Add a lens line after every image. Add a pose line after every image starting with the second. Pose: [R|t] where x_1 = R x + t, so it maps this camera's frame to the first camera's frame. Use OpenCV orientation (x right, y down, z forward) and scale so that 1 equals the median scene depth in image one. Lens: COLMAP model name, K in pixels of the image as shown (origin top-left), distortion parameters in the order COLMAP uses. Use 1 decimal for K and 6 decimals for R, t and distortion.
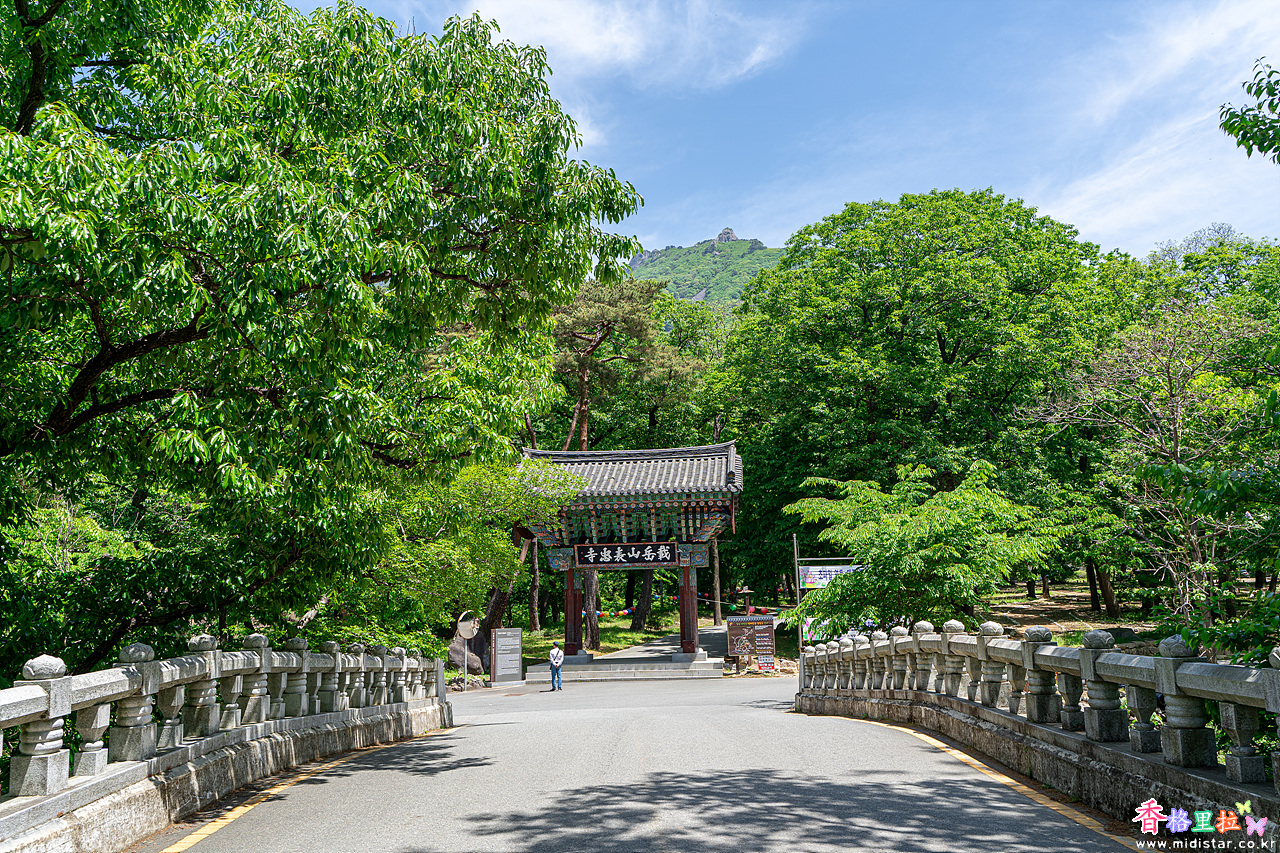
lens RADIAL K [[1061.9, 0, 643.0], [0, 1061.9, 432.0], [0, 0, 1]] dist [-0.067216, 0.233262]
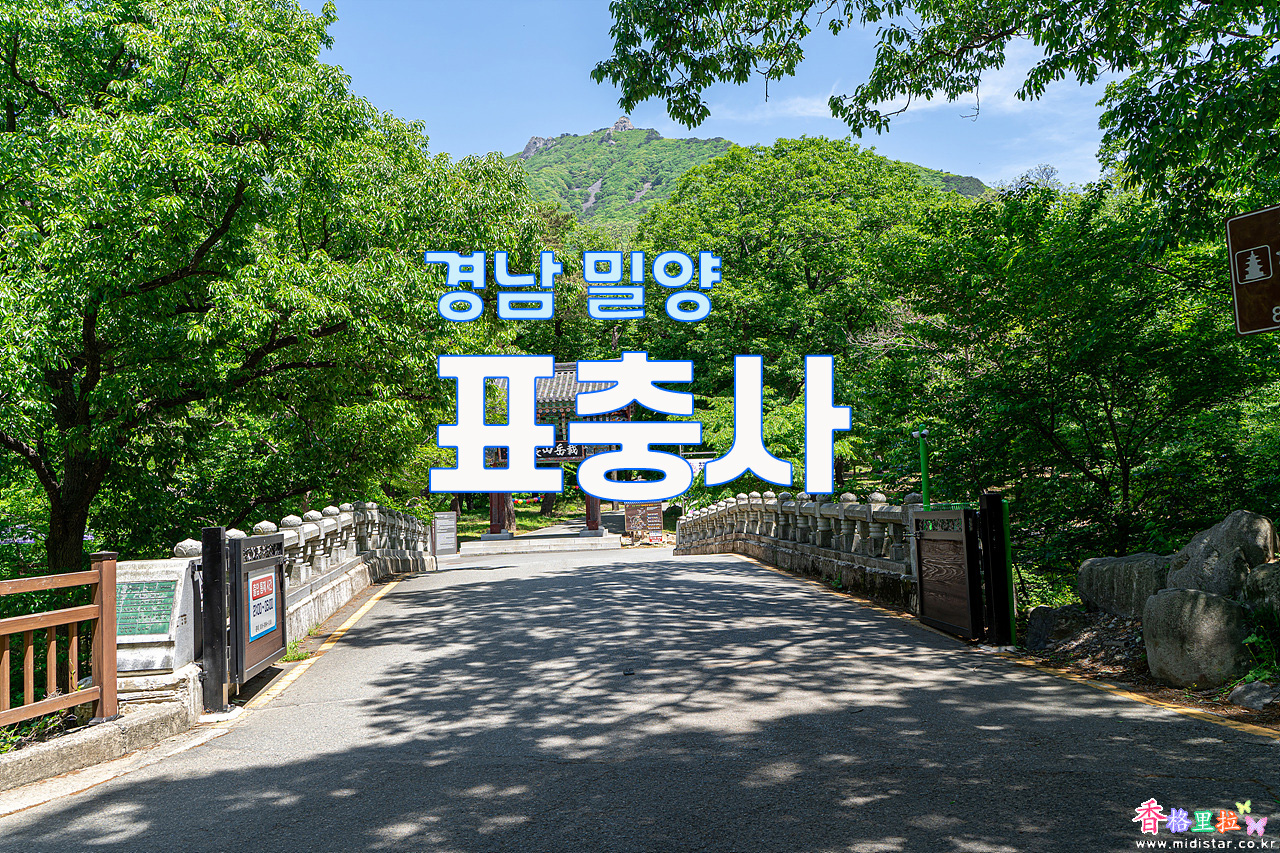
lens RADIAL K [[1061.9, 0, 643.0], [0, 1061.9, 432.0], [0, 0, 1]] dist [-0.067216, 0.233262]
pose [[0.995187, -0.005613, 0.097832, -0.018399], [-0.004321, 0.994874, 0.101030, -0.028107], [-0.097897, -0.100966, 0.990062, -0.204908]]
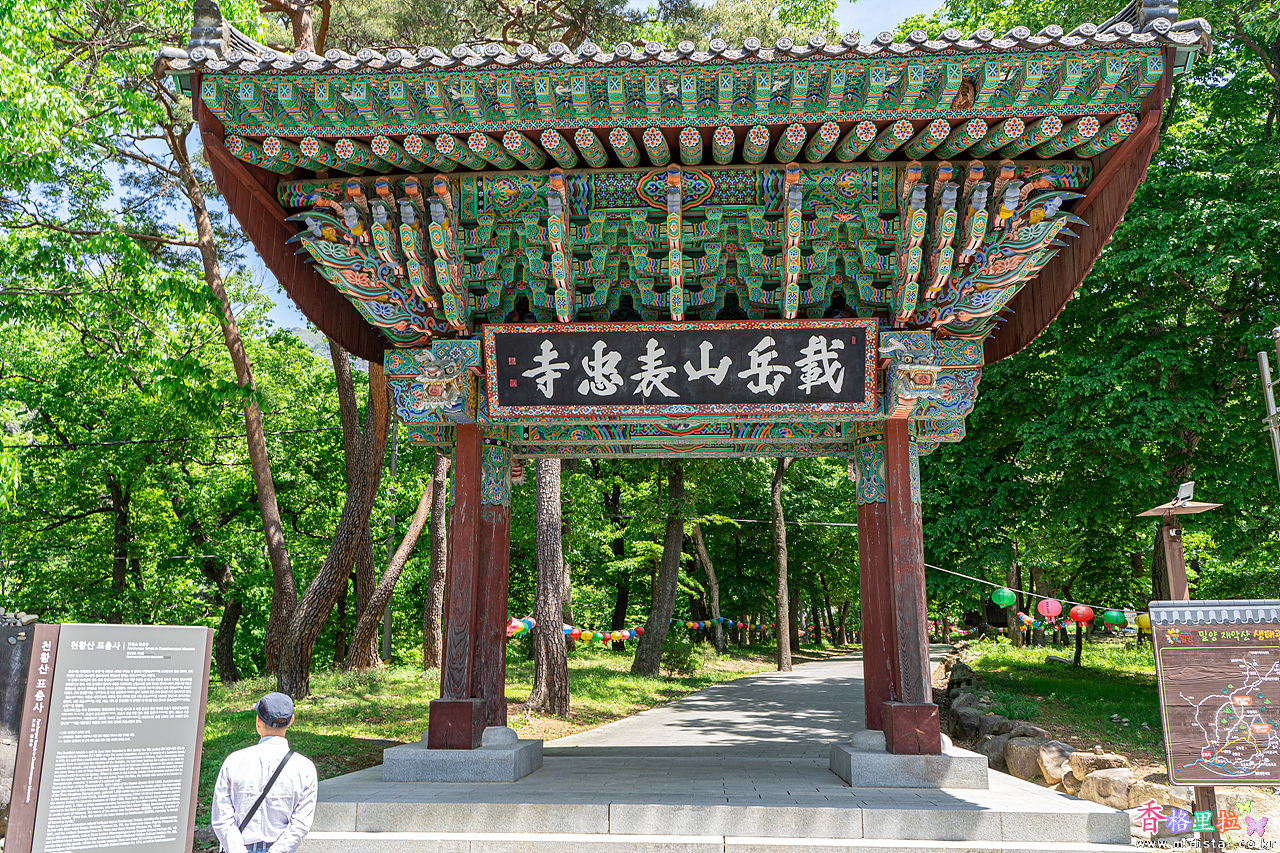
lens RADIAL K [[1061.9, 0, 643.0], [0, 1061.9, 432.0], [0, 0, 1]] dist [-0.067216, 0.233262]
pose [[0.999263, 0.033215, 0.019237, -0.029257], [-0.032235, 0.998270, -0.049171, 0.144362], [-0.020837, 0.048515, 0.998605, 0.733947]]
